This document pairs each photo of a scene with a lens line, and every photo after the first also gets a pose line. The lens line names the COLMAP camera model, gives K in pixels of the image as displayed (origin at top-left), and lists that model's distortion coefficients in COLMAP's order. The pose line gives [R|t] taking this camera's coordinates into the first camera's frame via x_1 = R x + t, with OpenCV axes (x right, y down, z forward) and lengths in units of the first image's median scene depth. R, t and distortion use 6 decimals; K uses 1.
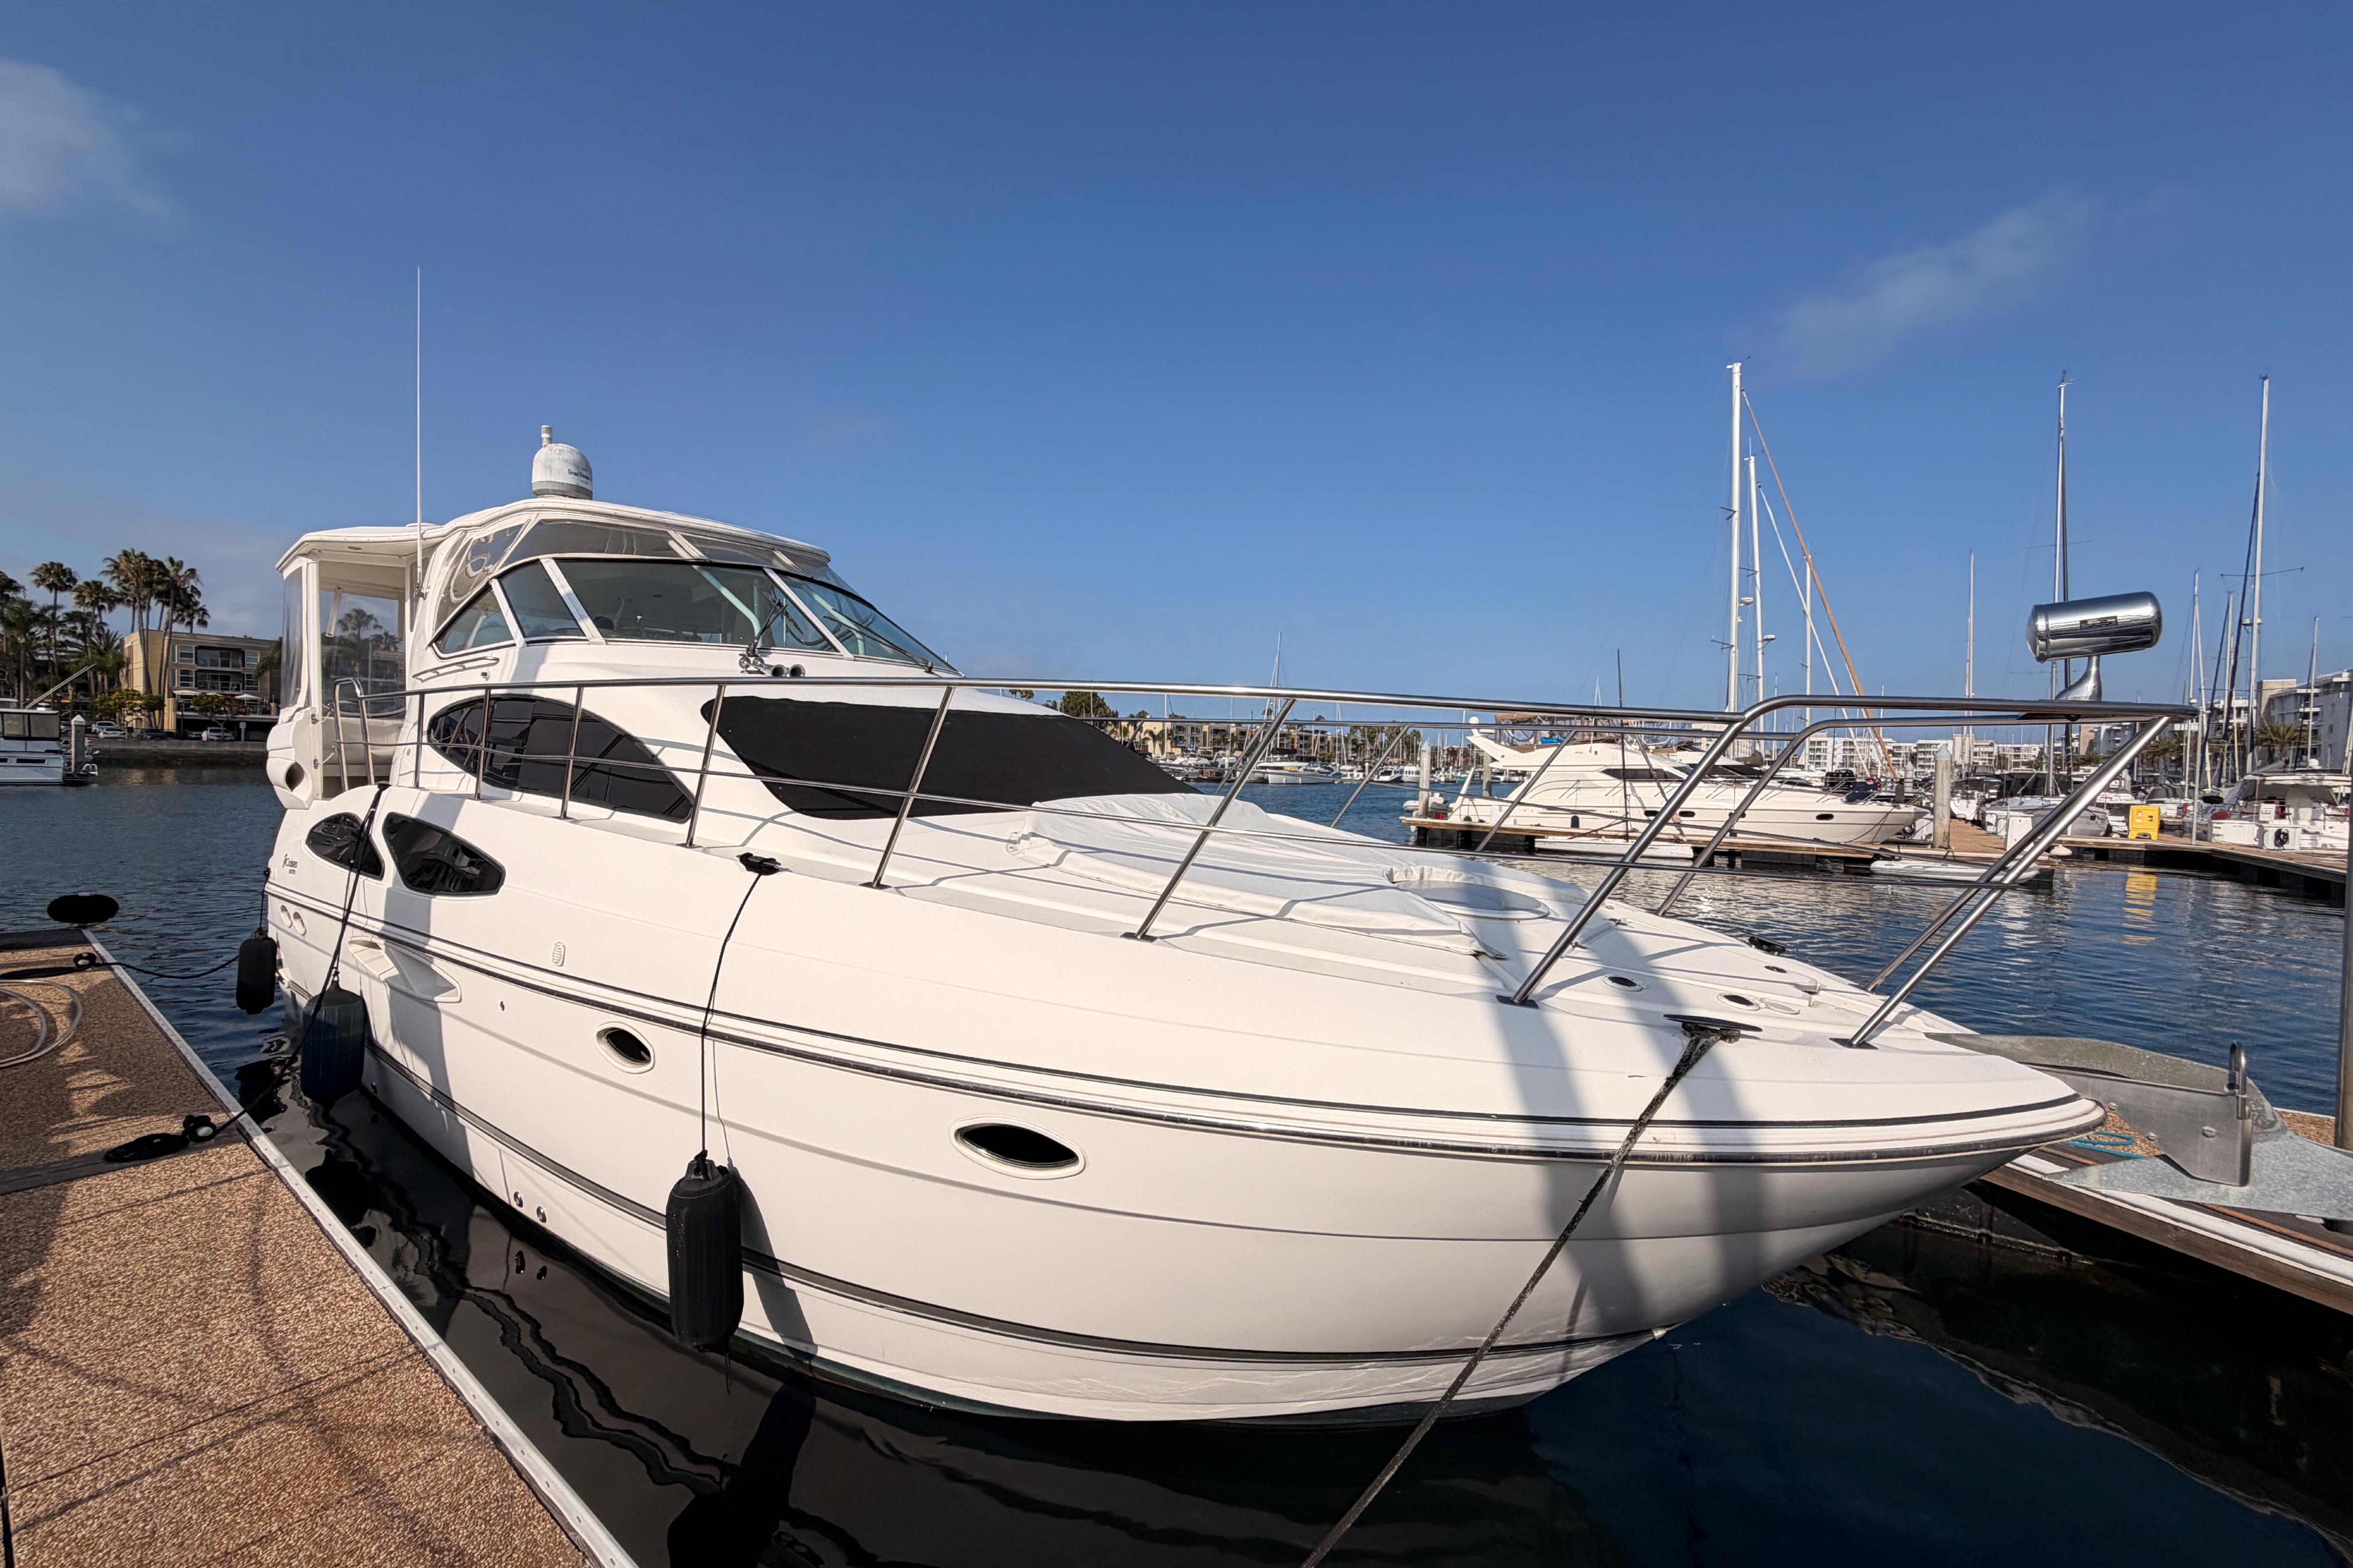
lens RADIAL K [[993.8, 0, 1181.0], [0, 993.8, 771.0], [0, 0, 1]] dist [0.014030, 0.000123]
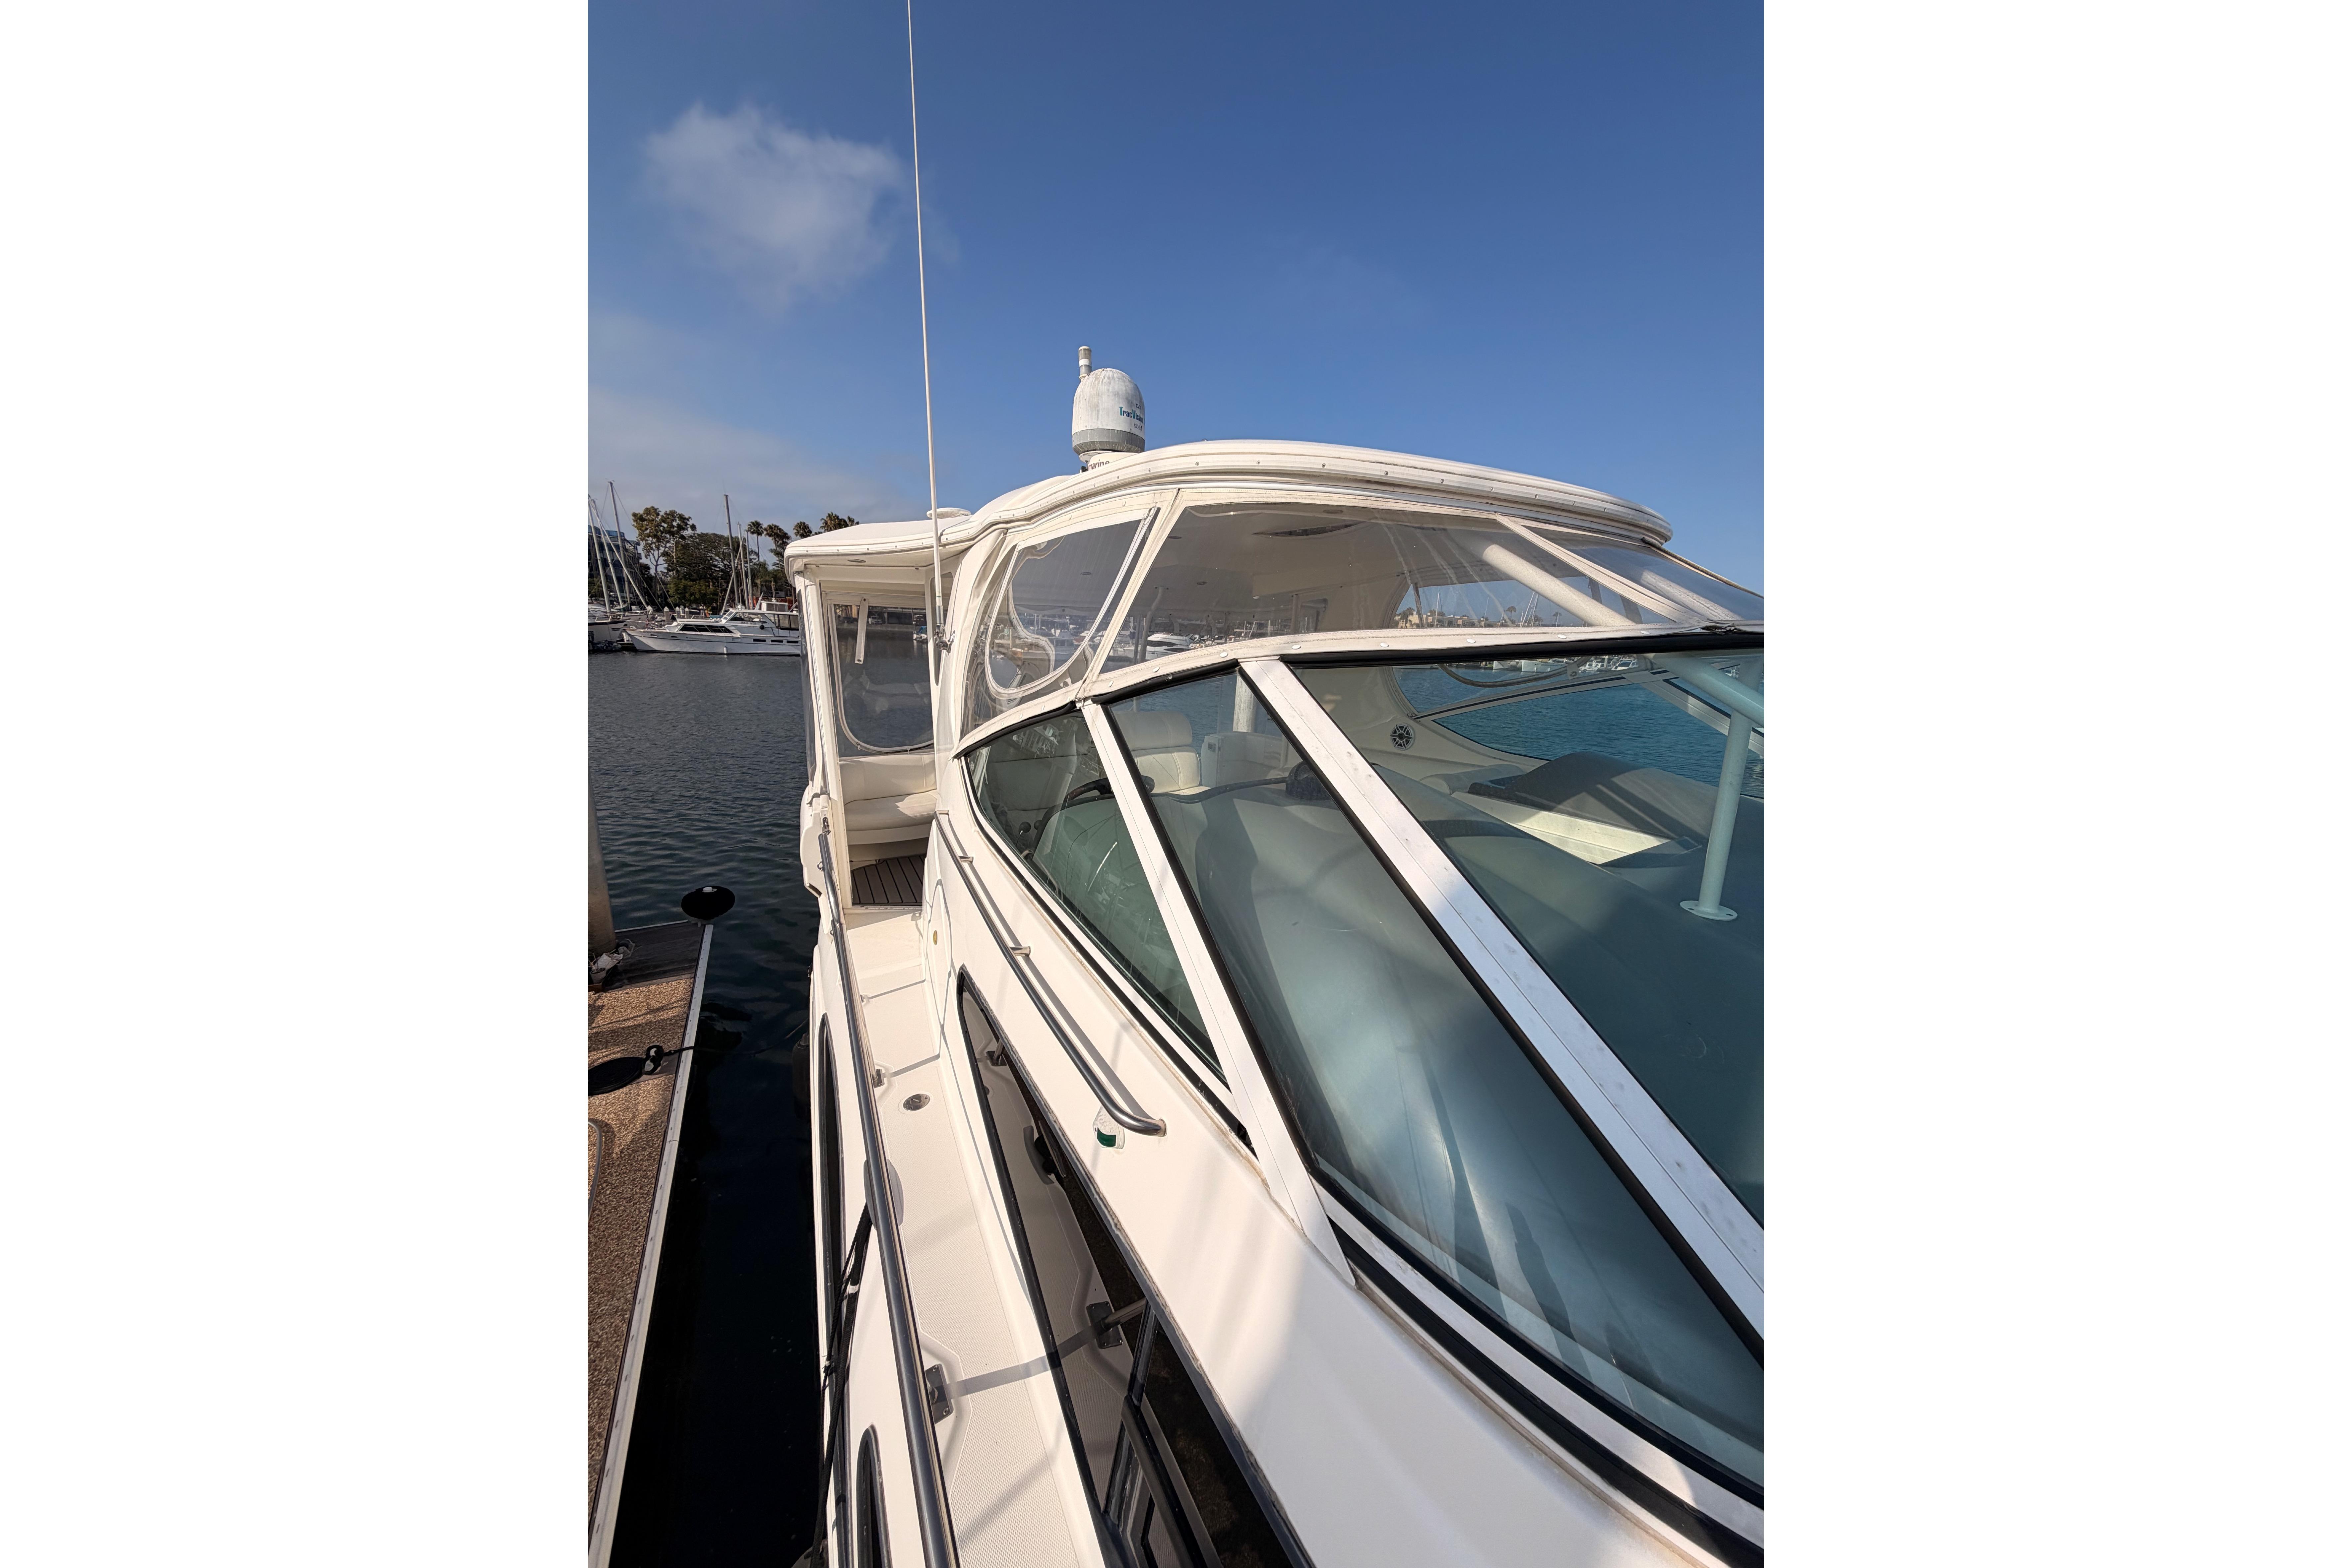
lens RADIAL K [[638.2, 0, 1163.2], [0, 638.2, 782.5], [0, 0, 1]] dist [0.000997, 0.000025]
pose [[0.935843, 0.100234, -0.337863, -0.136283], [-0.023741, 0.974453, 0.223332, -0.049982], [0.351617, -0.200982, 0.914315, 0.186158]]
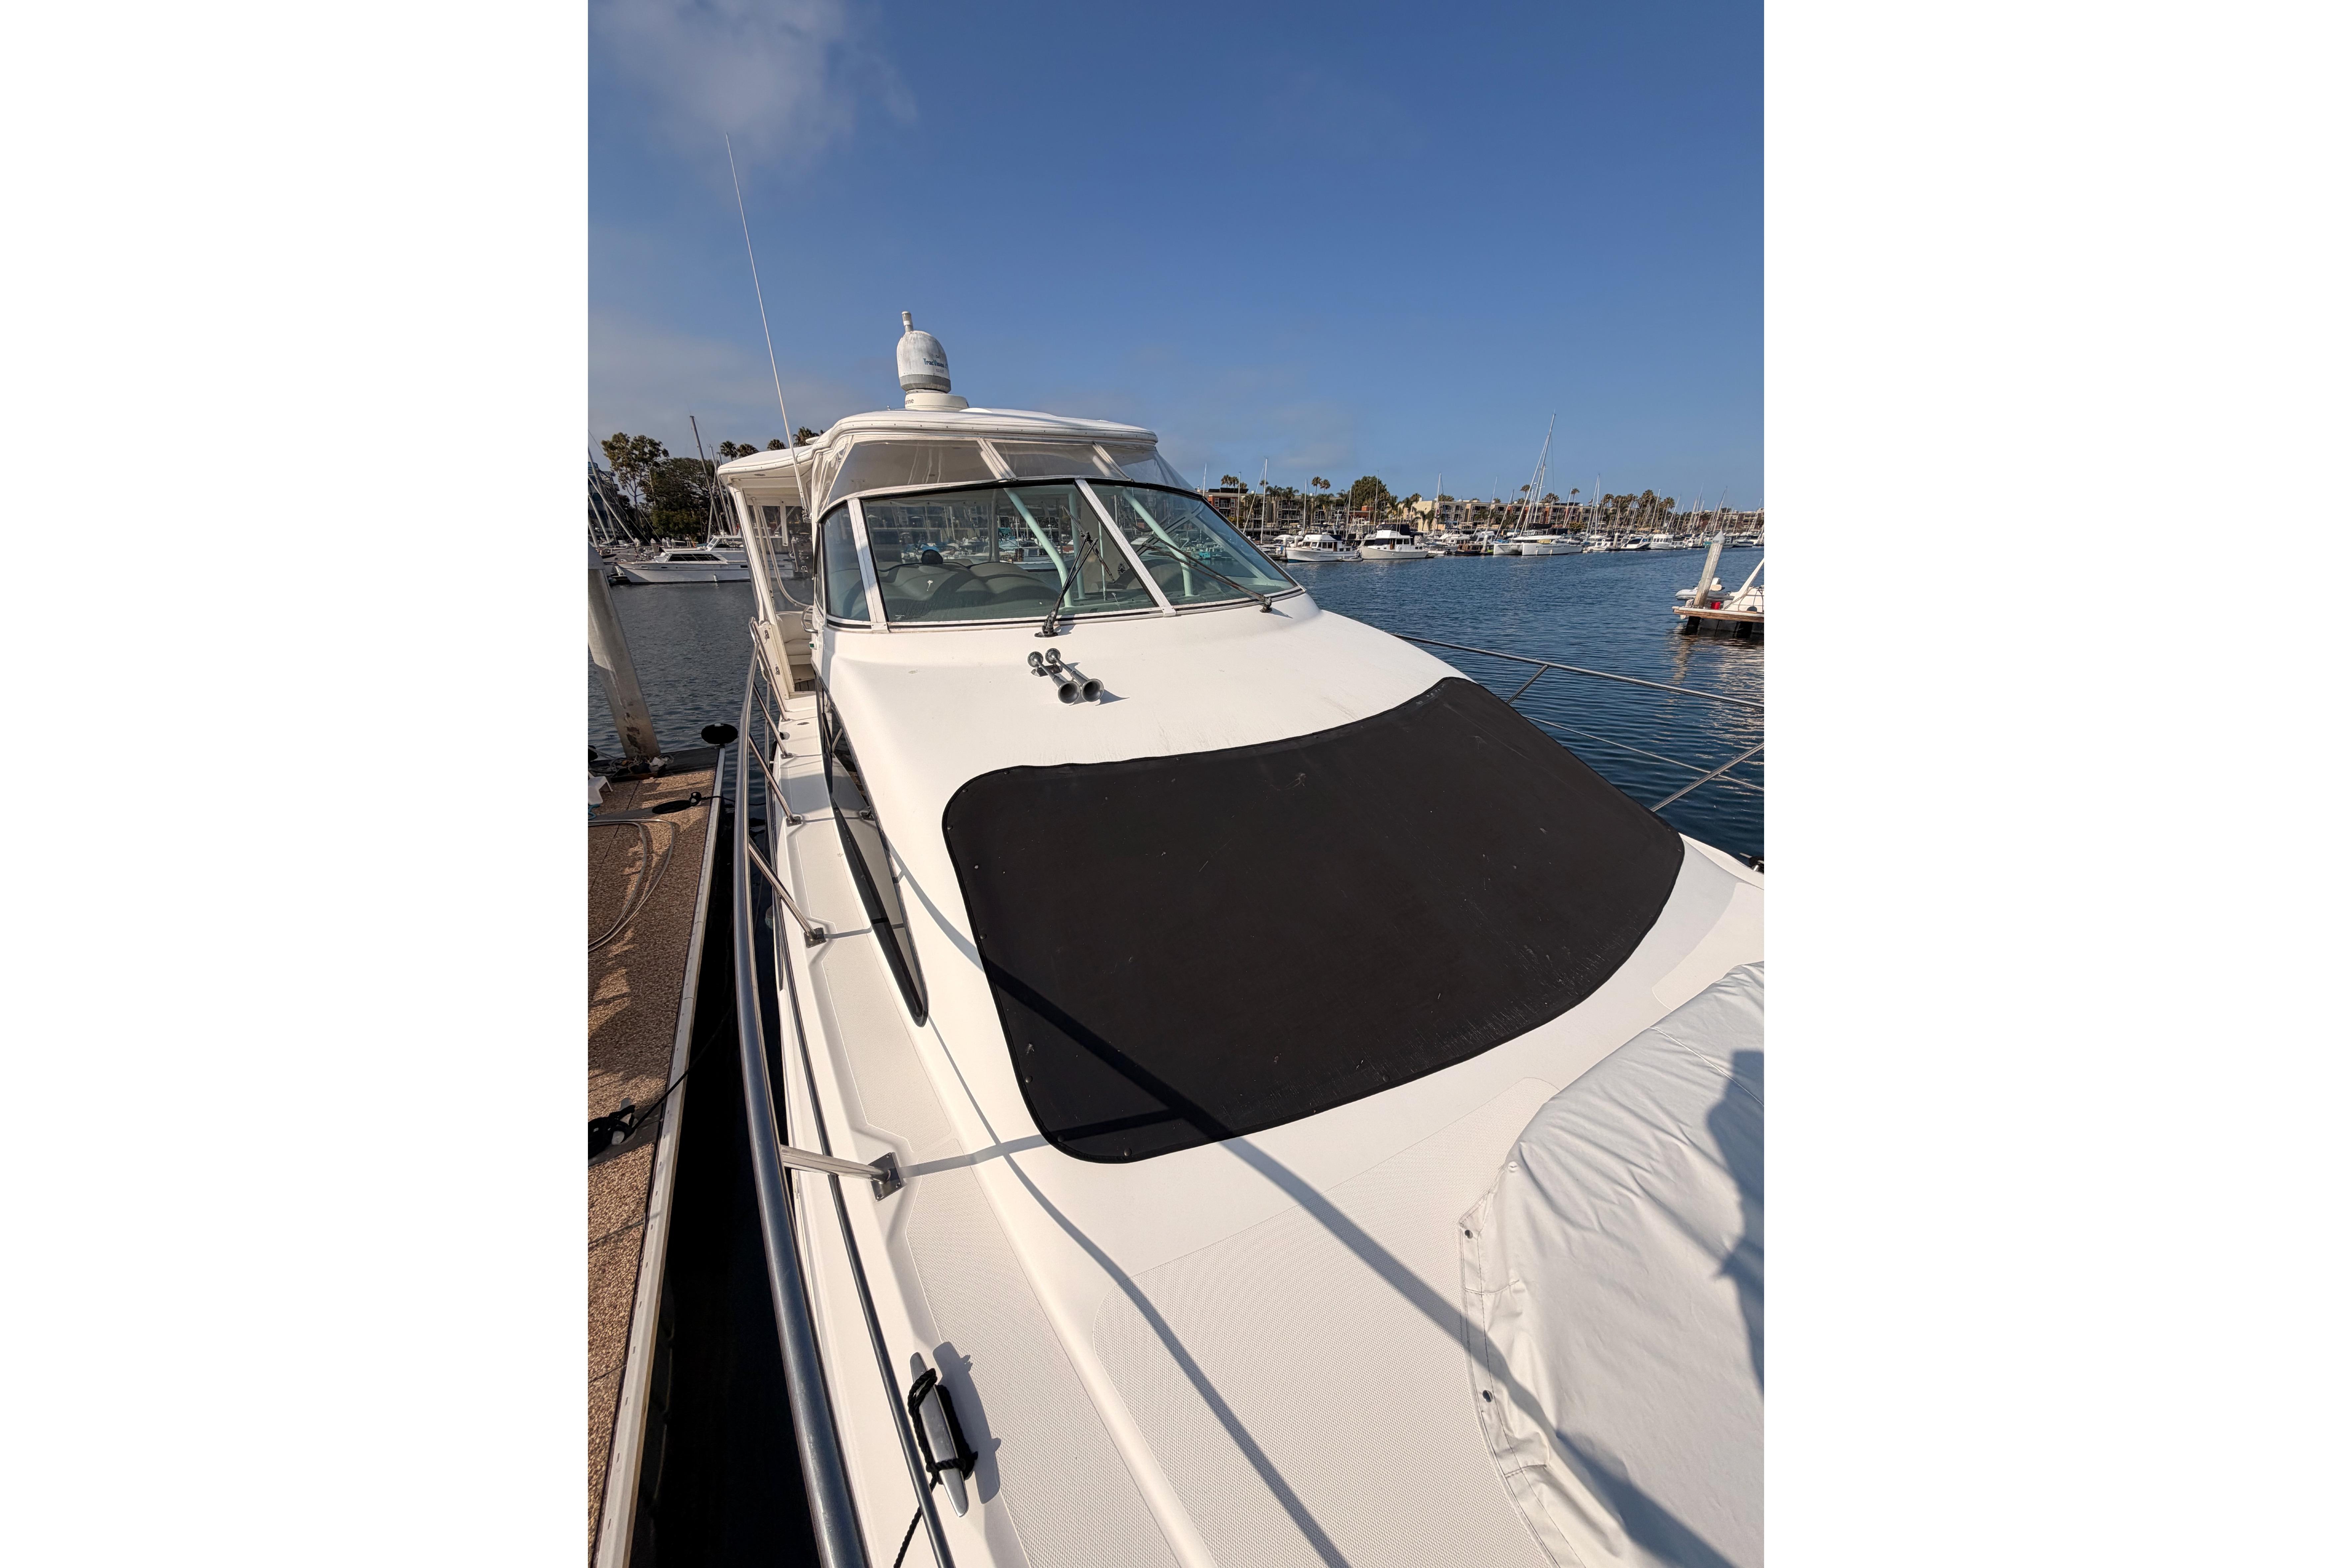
lens RADIAL K [[648.6, 0, 1169.2], [0, 648.6, 794.7], [0, 0, 1]] dist [-0.000556, -0.000011]
pose [[0.933827, 0.100107, -0.343432, -0.032285], [0.033203, 0.931646, 0.361848, -0.037919], [0.356180, -0.349306, 0.866672, 0.114895]]
